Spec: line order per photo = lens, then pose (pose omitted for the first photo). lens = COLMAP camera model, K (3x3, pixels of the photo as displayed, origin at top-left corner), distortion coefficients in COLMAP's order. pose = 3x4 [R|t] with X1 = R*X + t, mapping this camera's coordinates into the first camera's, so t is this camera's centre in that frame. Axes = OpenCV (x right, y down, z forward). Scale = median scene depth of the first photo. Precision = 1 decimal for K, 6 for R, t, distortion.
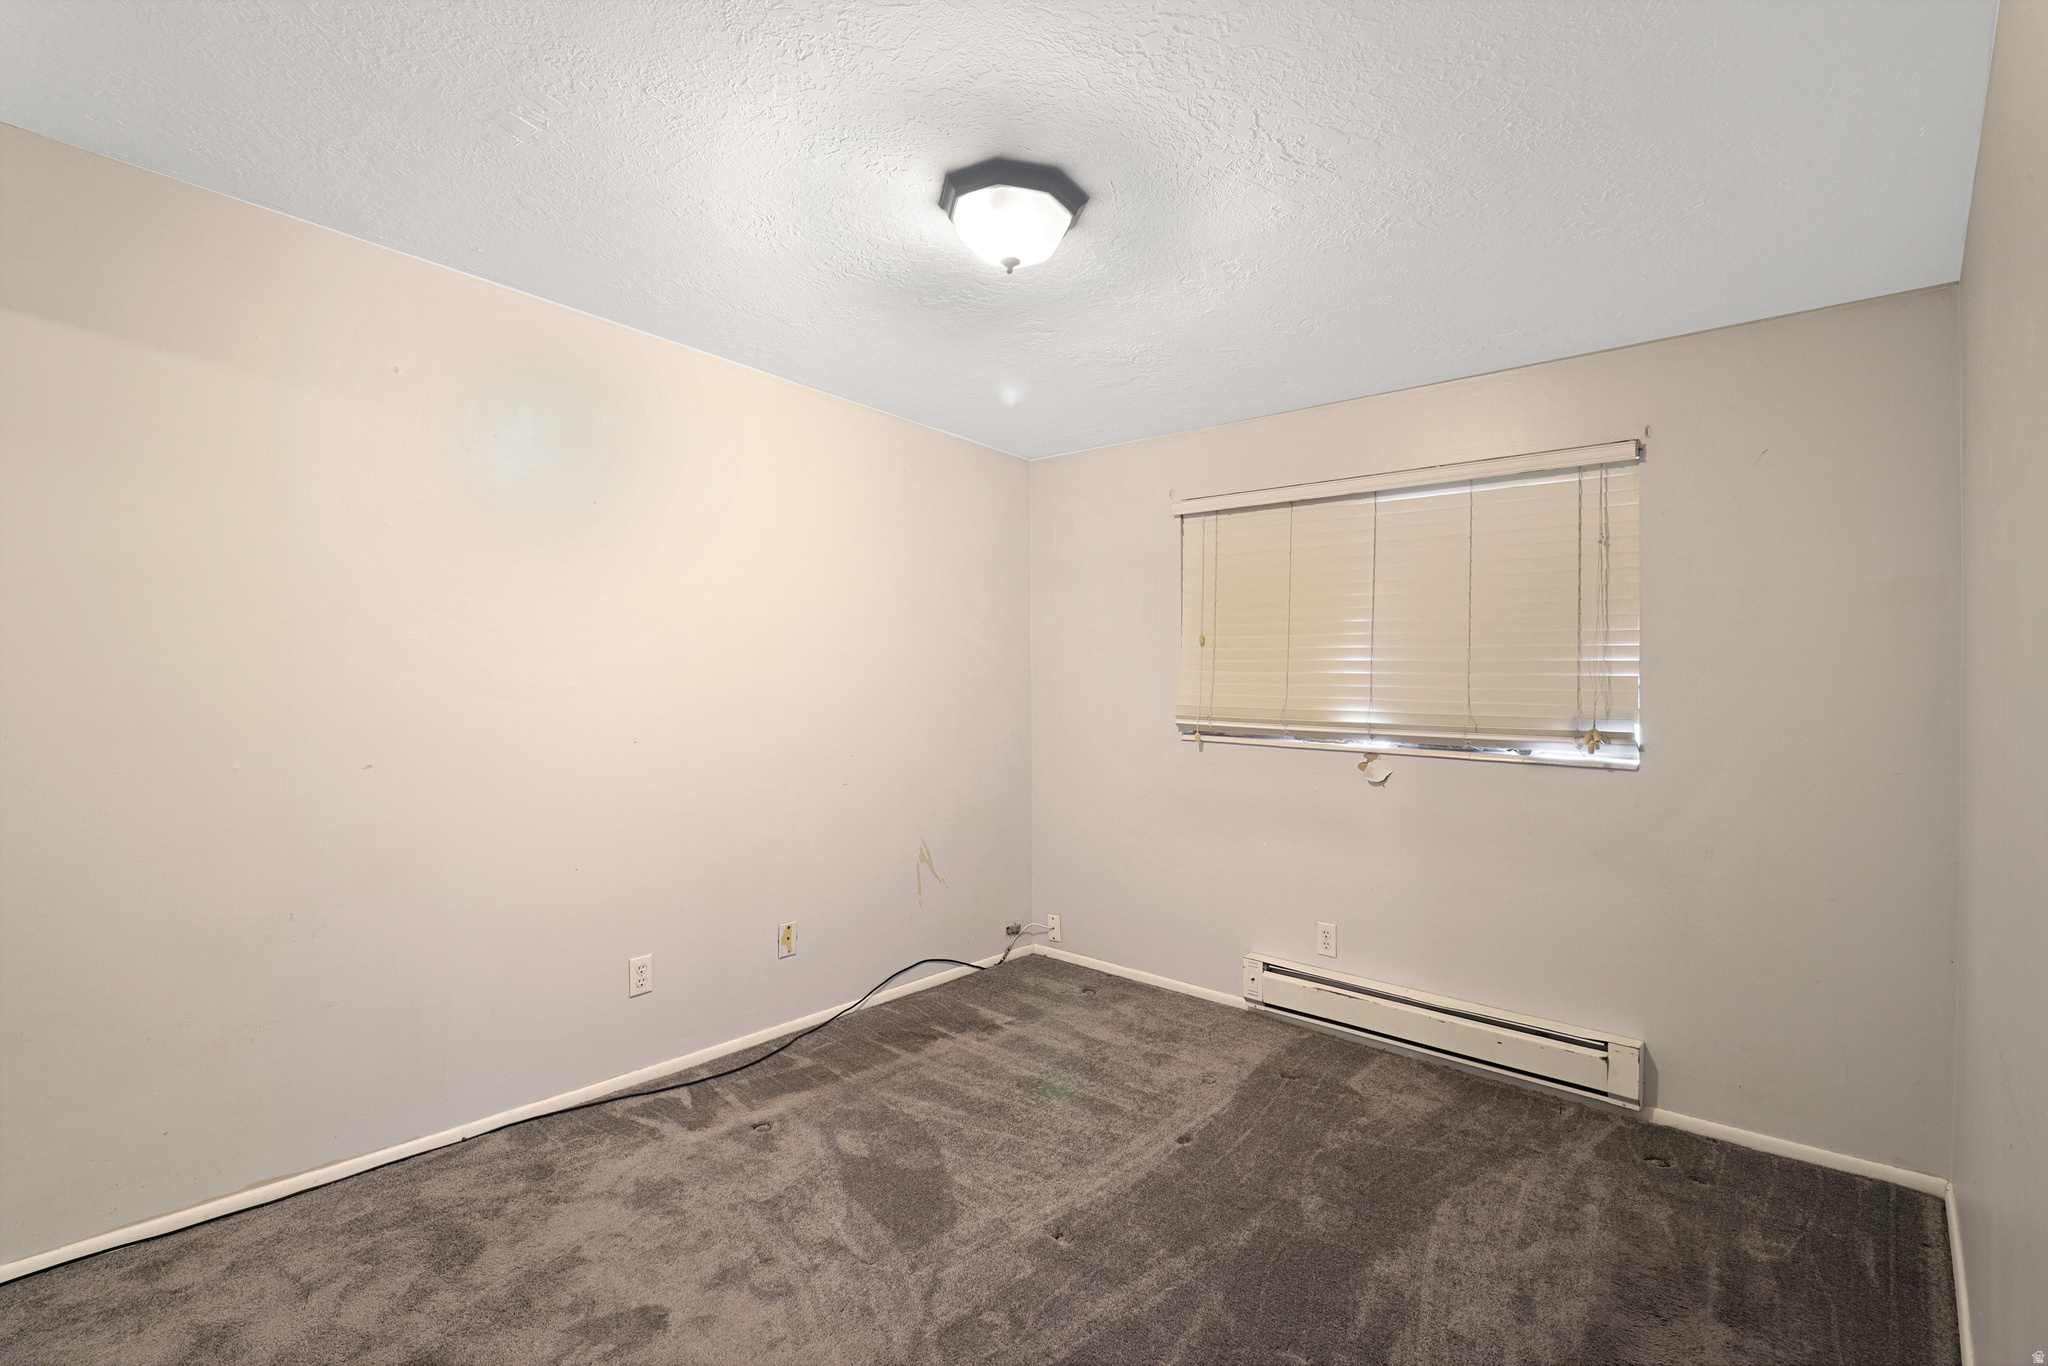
lens RADIAL K [[958.3, 0, 1032.9], [0, 958.3, 672.7], [0, 0, 1]] dist [0.000969, -0.013990]
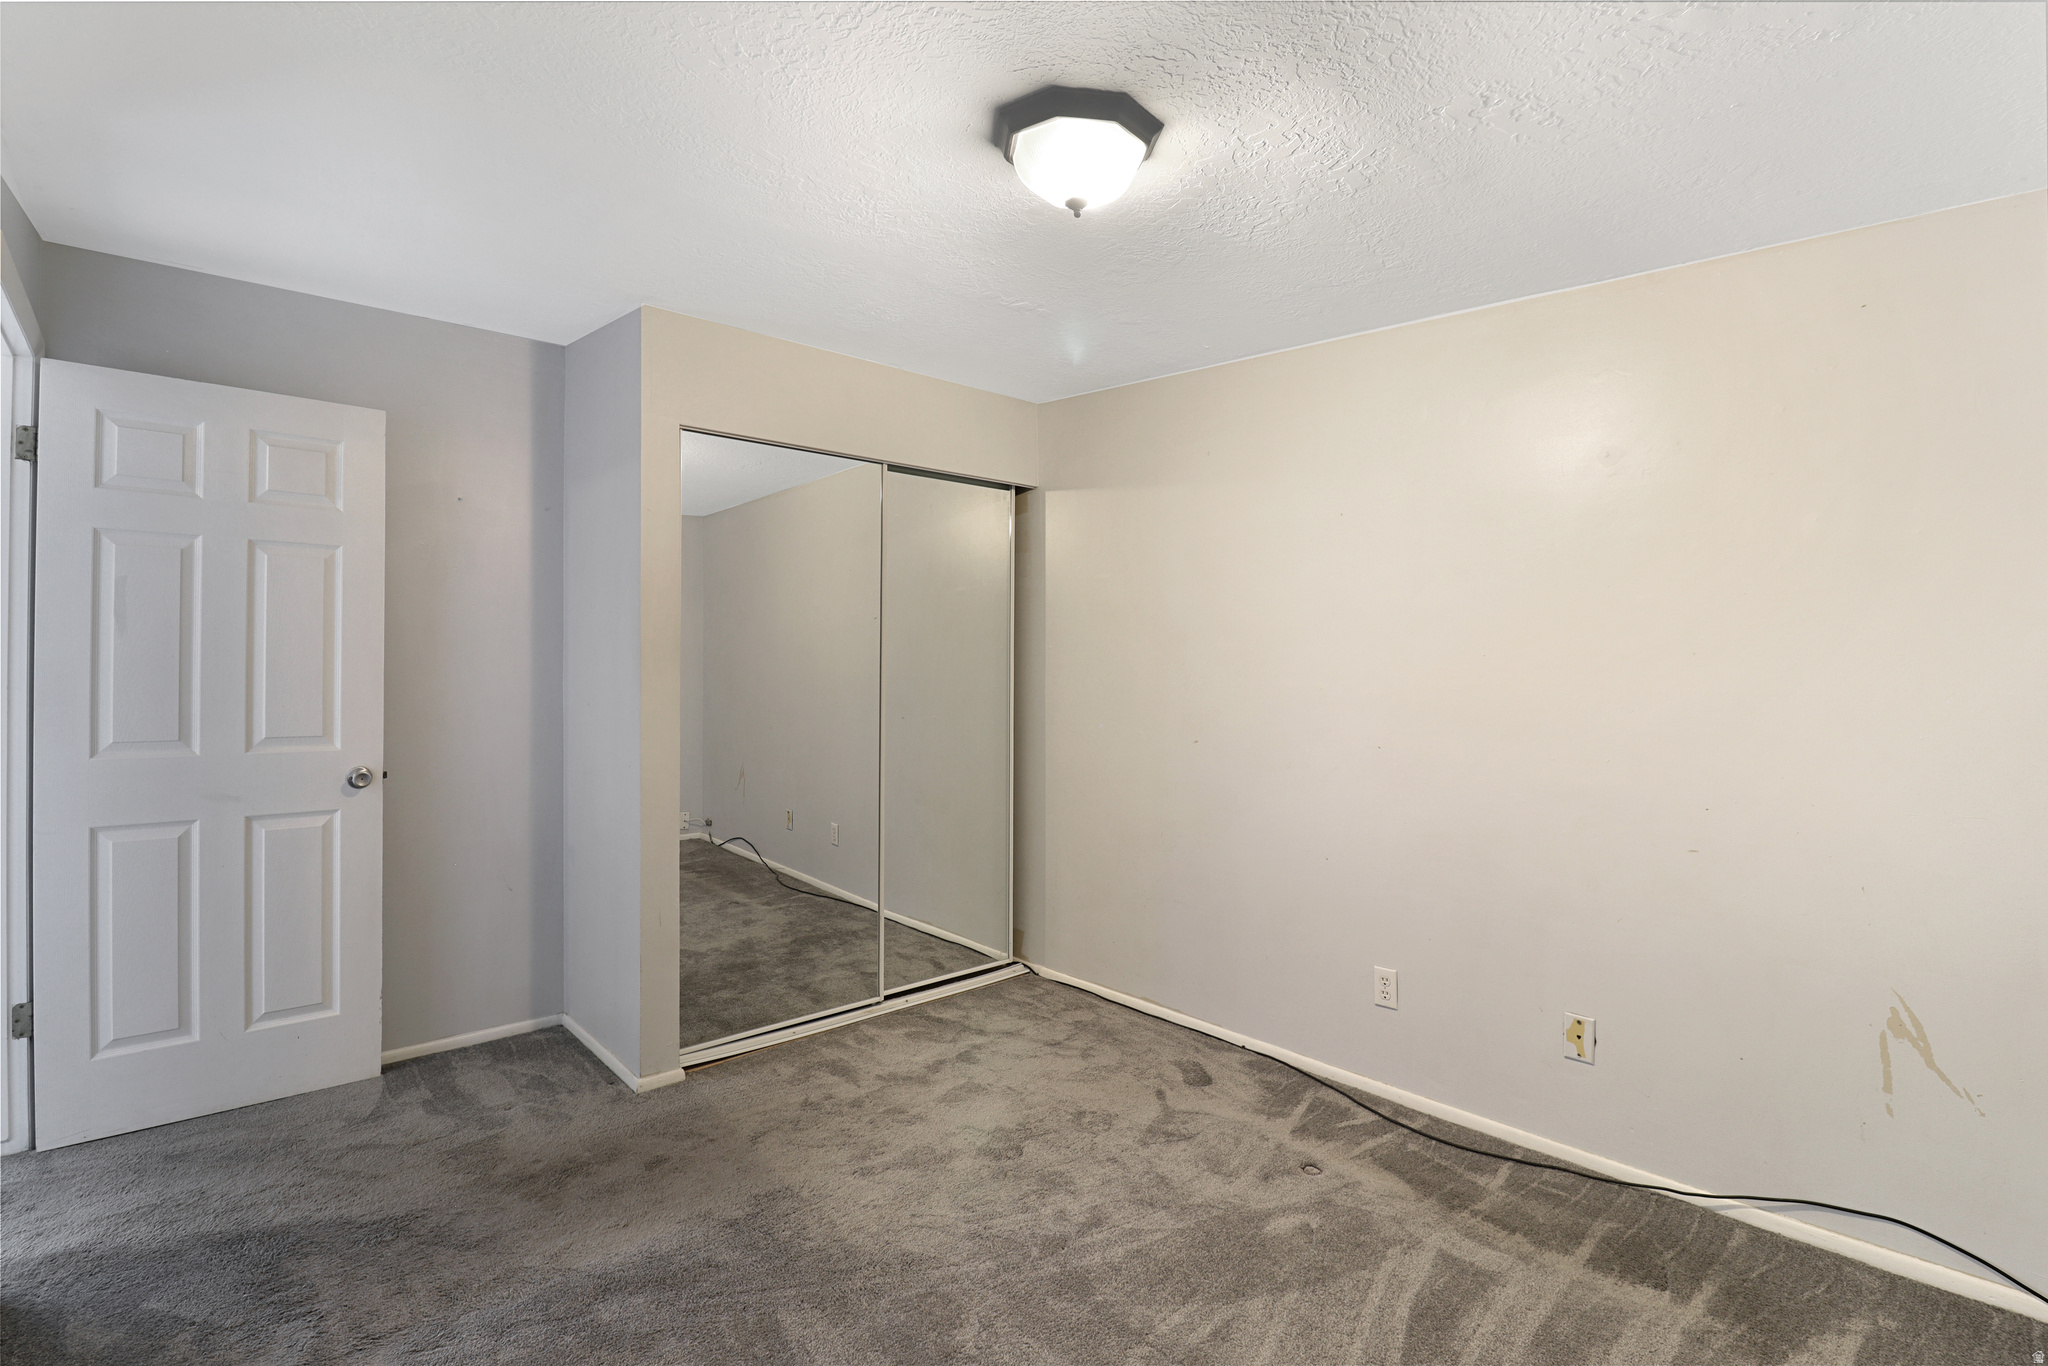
lens RADIAL K [[958.3, 0, 1032.9], [0, 958.3, 672.7], [0, 0, 1]] dist [0.000969, -0.013990]
pose [[-0.120024, -0.006822, -0.992748, 0.618404], [-0.008442, 0.999947, -0.005851, 0.006050], [0.992735, 0.007679, -0.120075, 0.782948]]
